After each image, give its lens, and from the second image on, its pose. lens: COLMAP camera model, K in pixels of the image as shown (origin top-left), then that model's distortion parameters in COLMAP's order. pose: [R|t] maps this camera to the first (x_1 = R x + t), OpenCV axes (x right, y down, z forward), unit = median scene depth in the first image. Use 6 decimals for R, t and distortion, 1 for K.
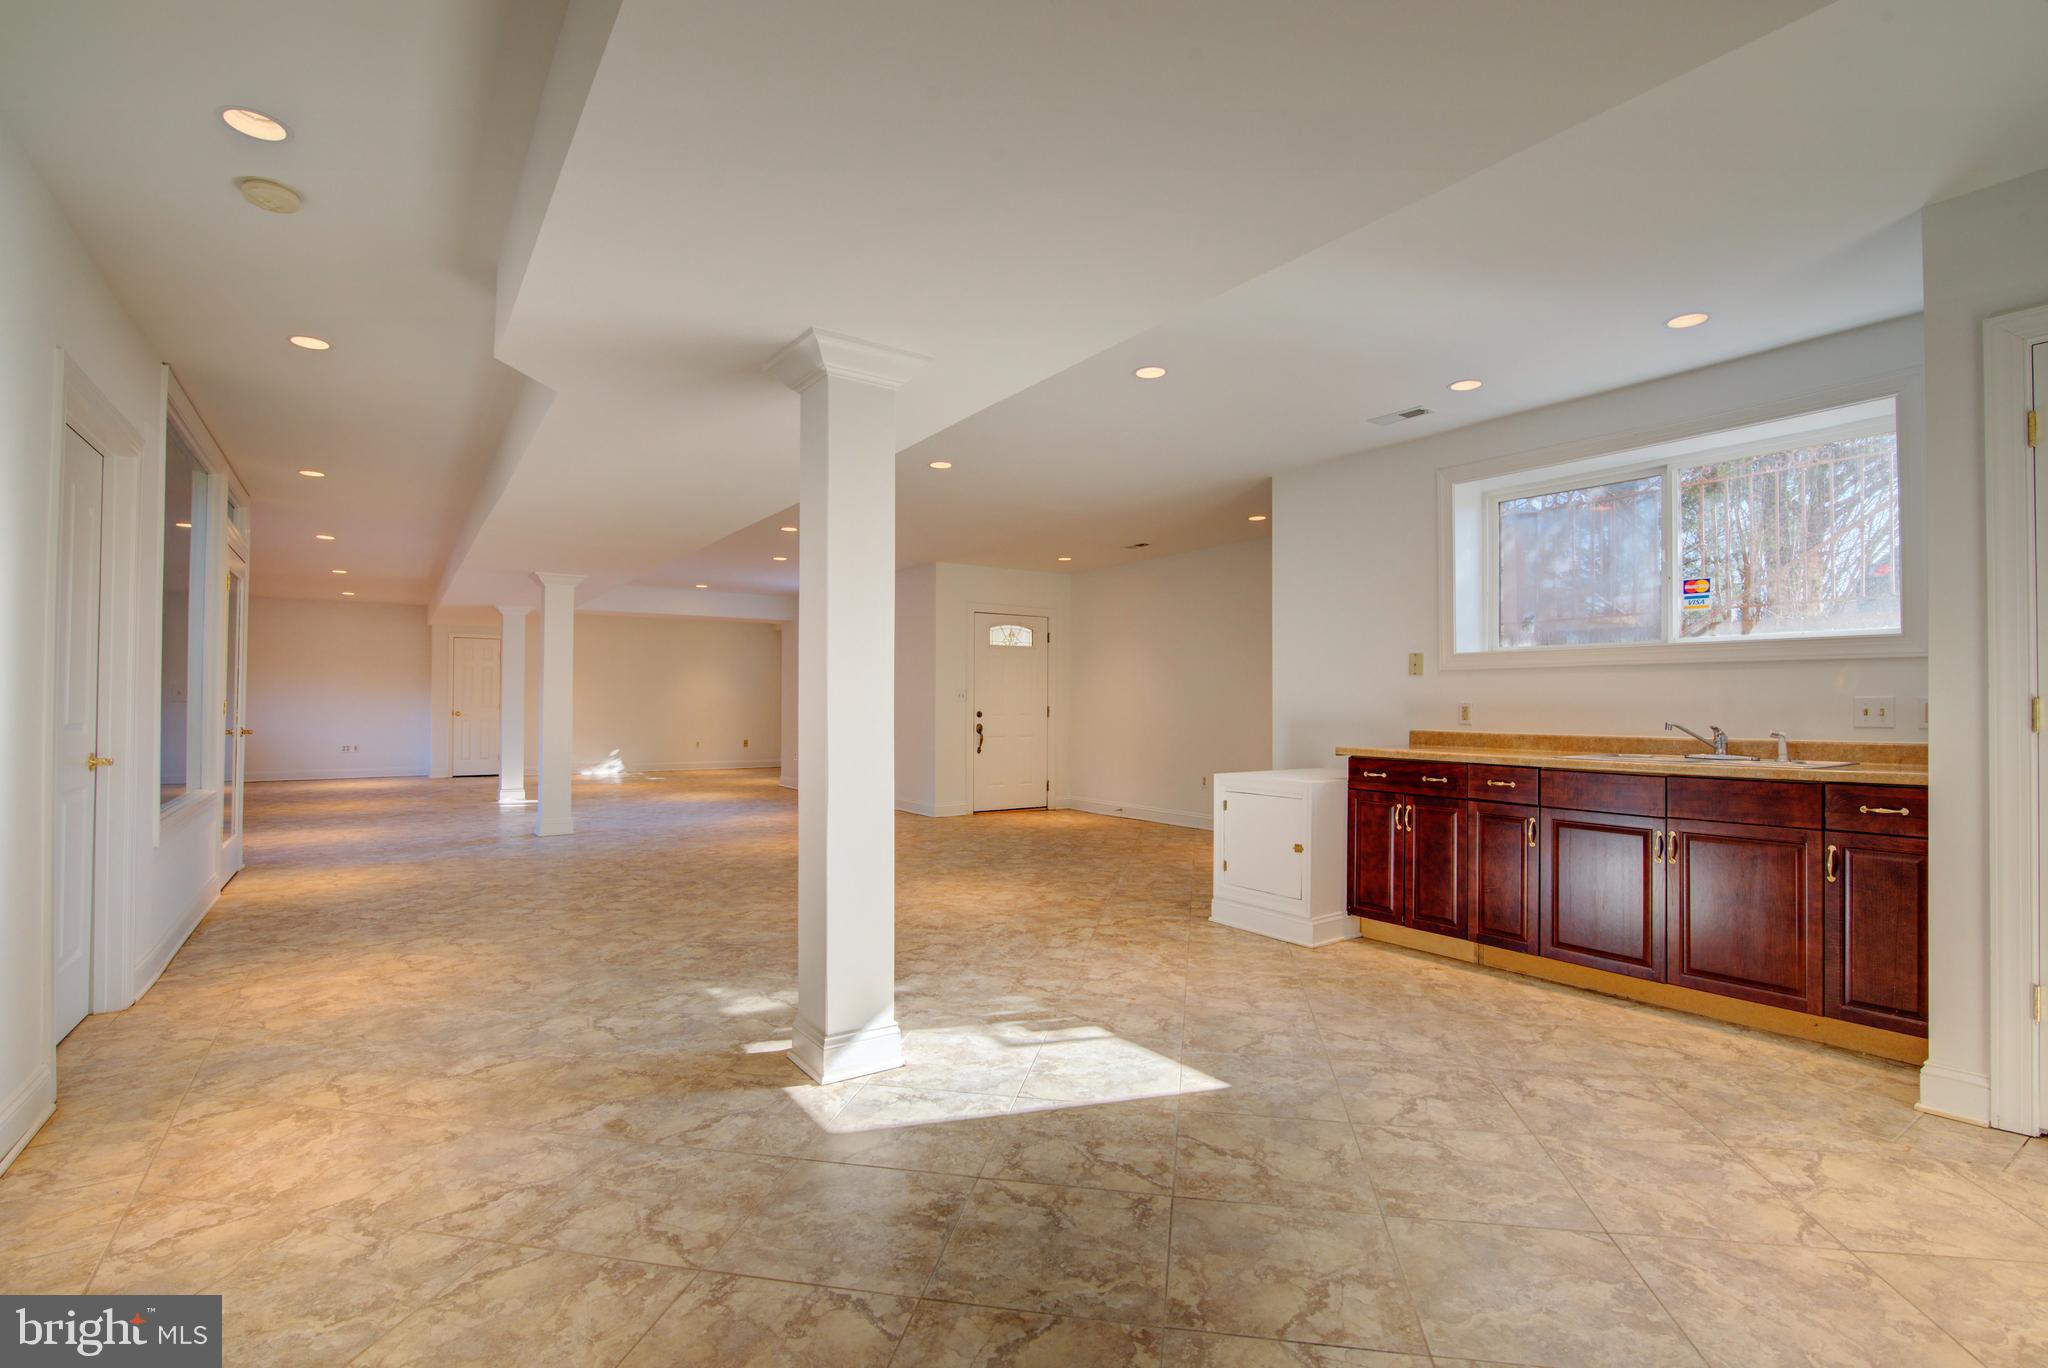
lens RADIAL K [[932.6, 0, 1023.7], [0, 932.6, 684.3], [0, 0, 1]] dist [-0.021920, 0.001714]
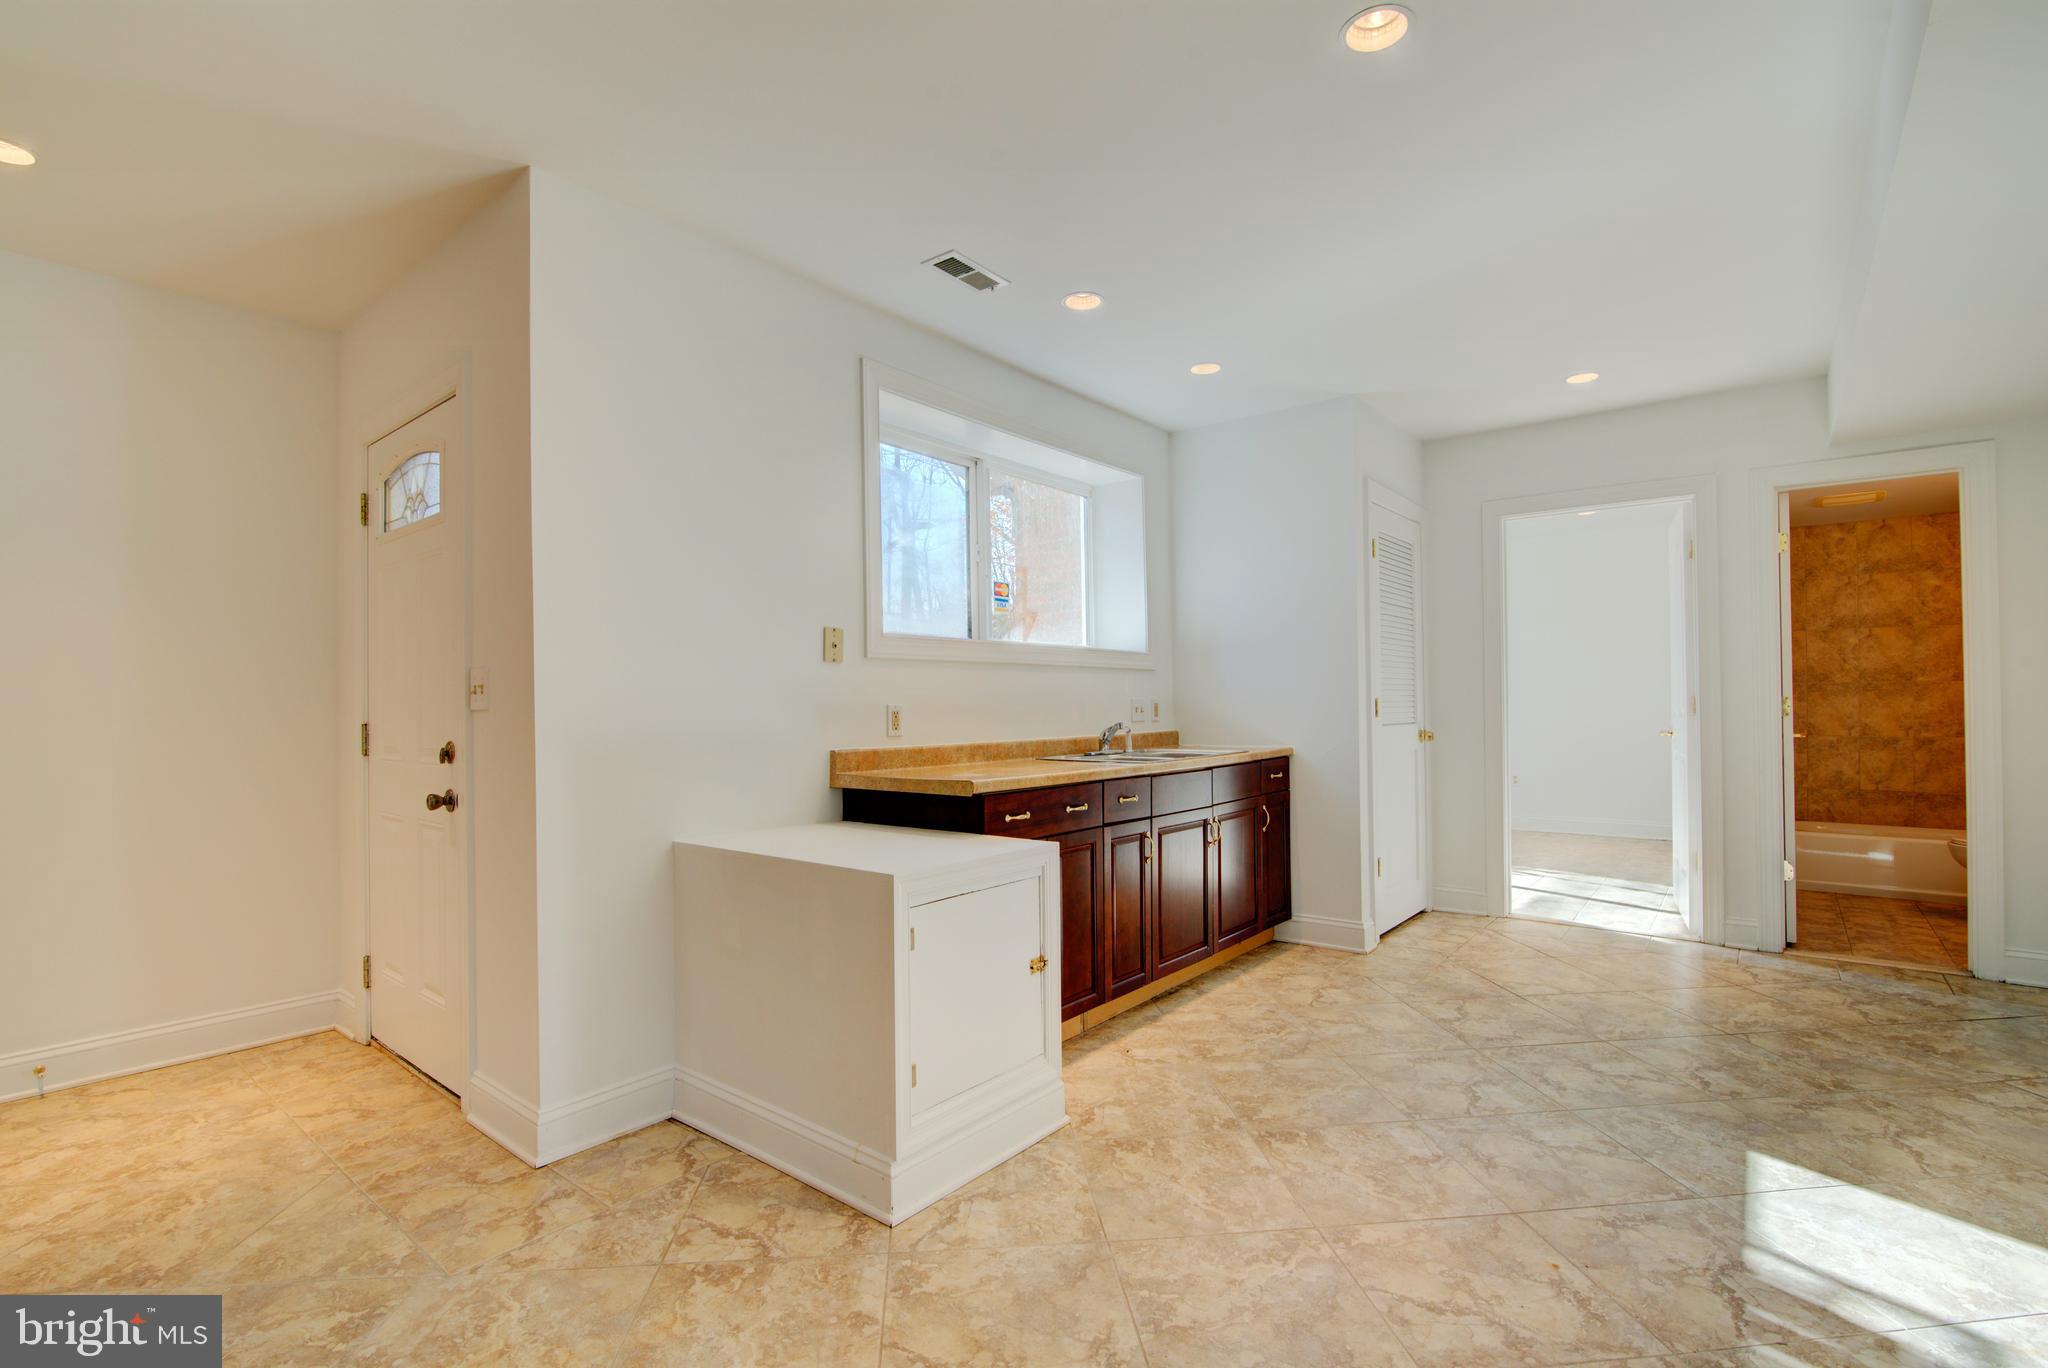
lens RADIAL K [[932.6, 0, 1029.6], [0, 932.6, 687.7], [0, 0, 1]] dist [-0.021920, 0.001714]
pose [[-0.281487, 0.014170, 0.959460, -0.304996], [-0.009515, 0.999801, -0.017558, 0.023307], [-0.959518, -0.014071, -0.281296, 1.452140]]
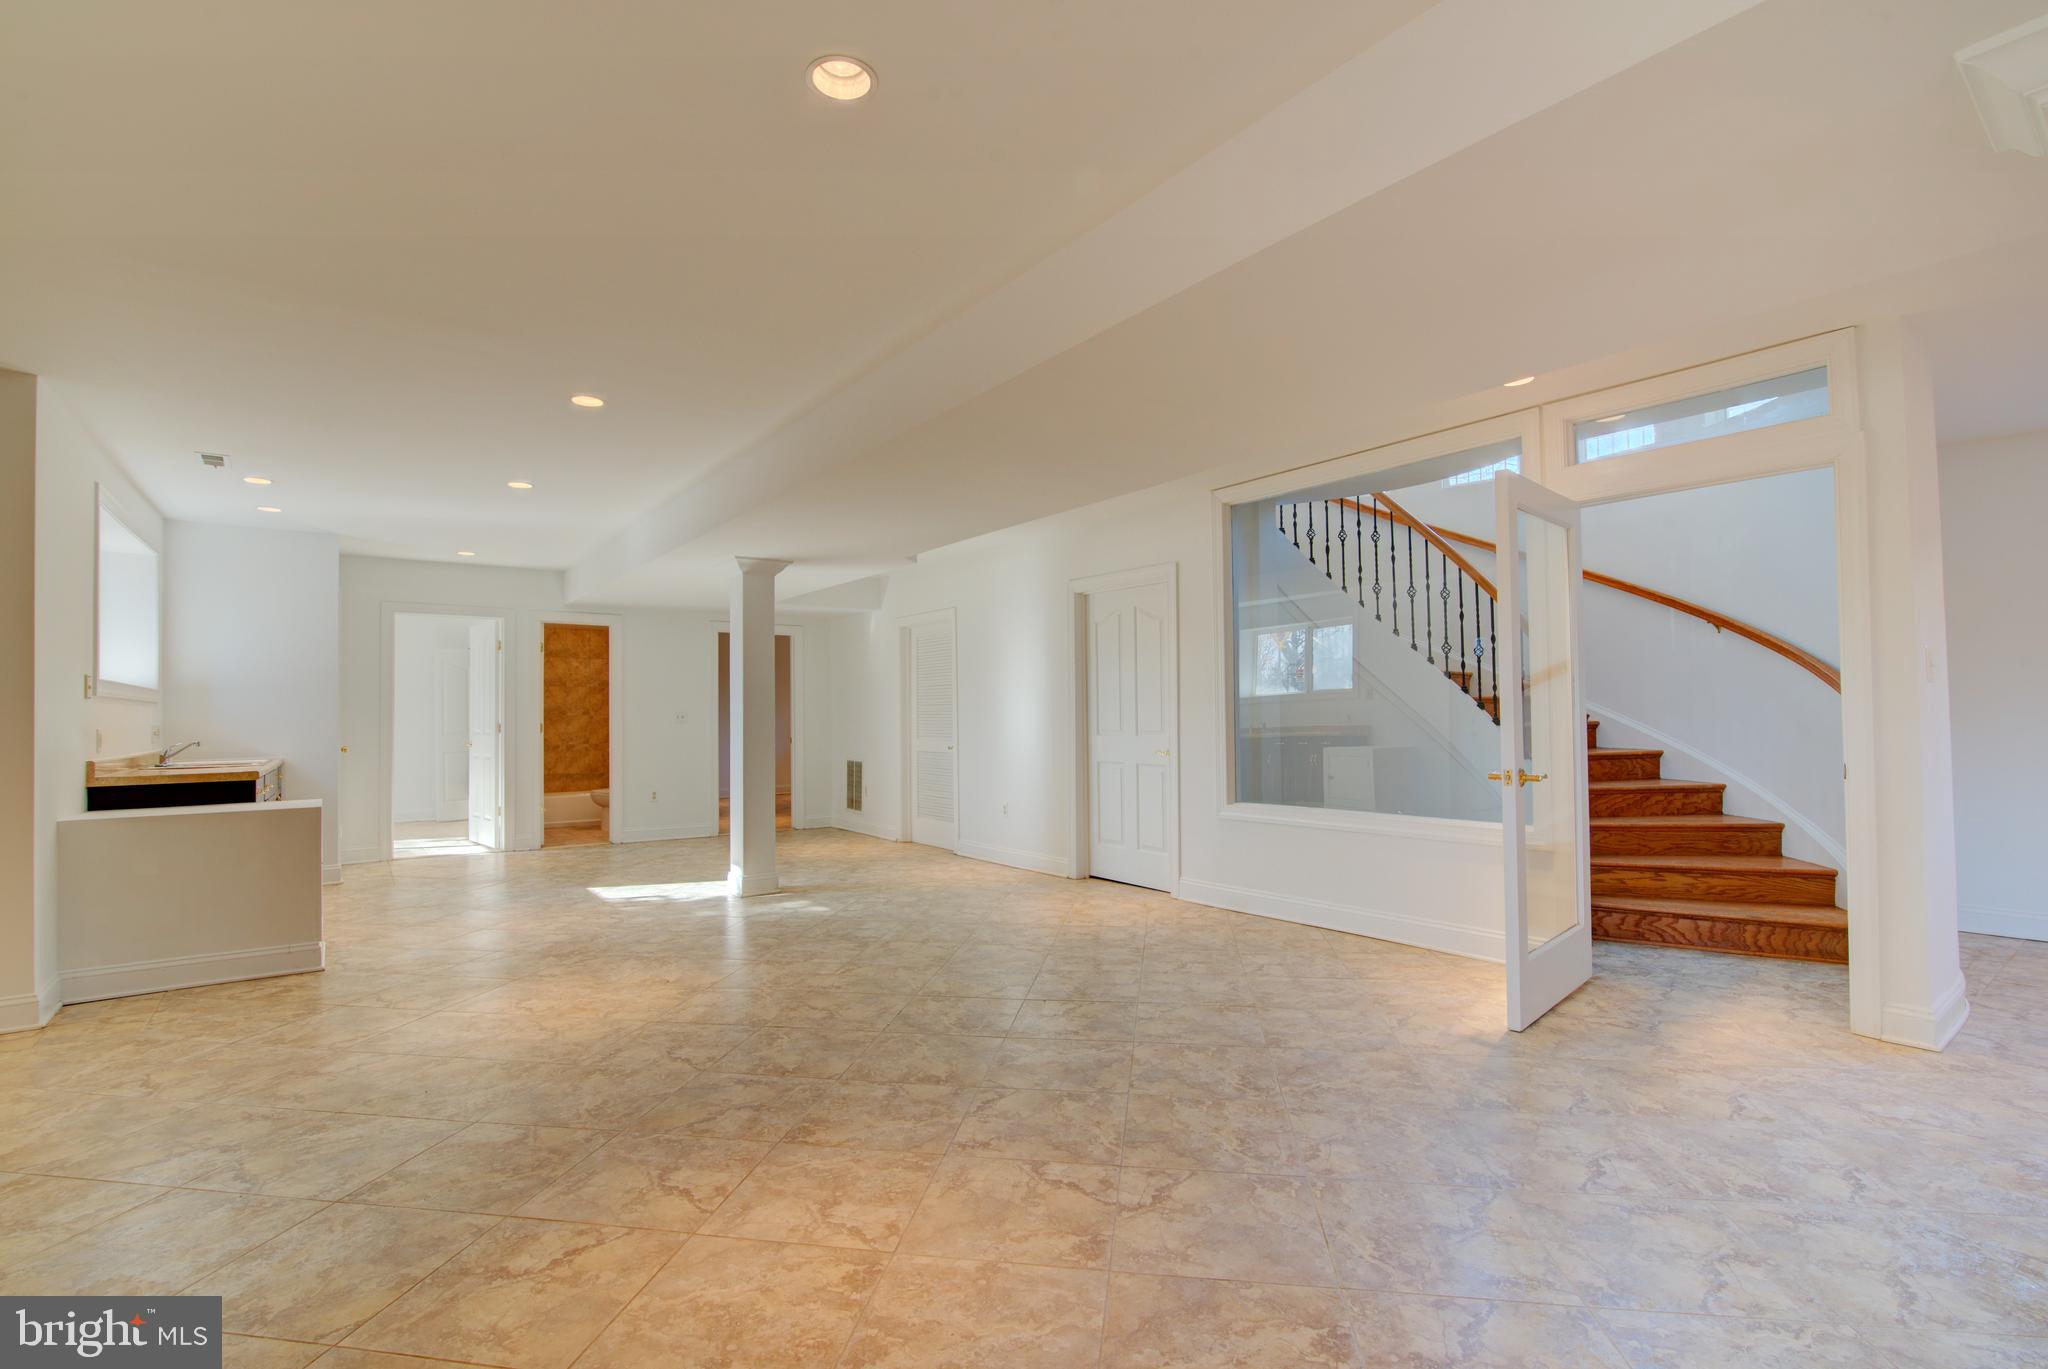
lens RADIAL K [[932.6, 0, 1033.2], [0, 932.6, 698.7], [0, 0, 1]] dist [-0.021920, 0.001714]
pose [[-0.999377, 0.006489, -0.034702, -0.618607], [0.007777, 0.999280, -0.037125, 0.041103], [0.034437, -0.037371, -0.998708, 2.639087]]
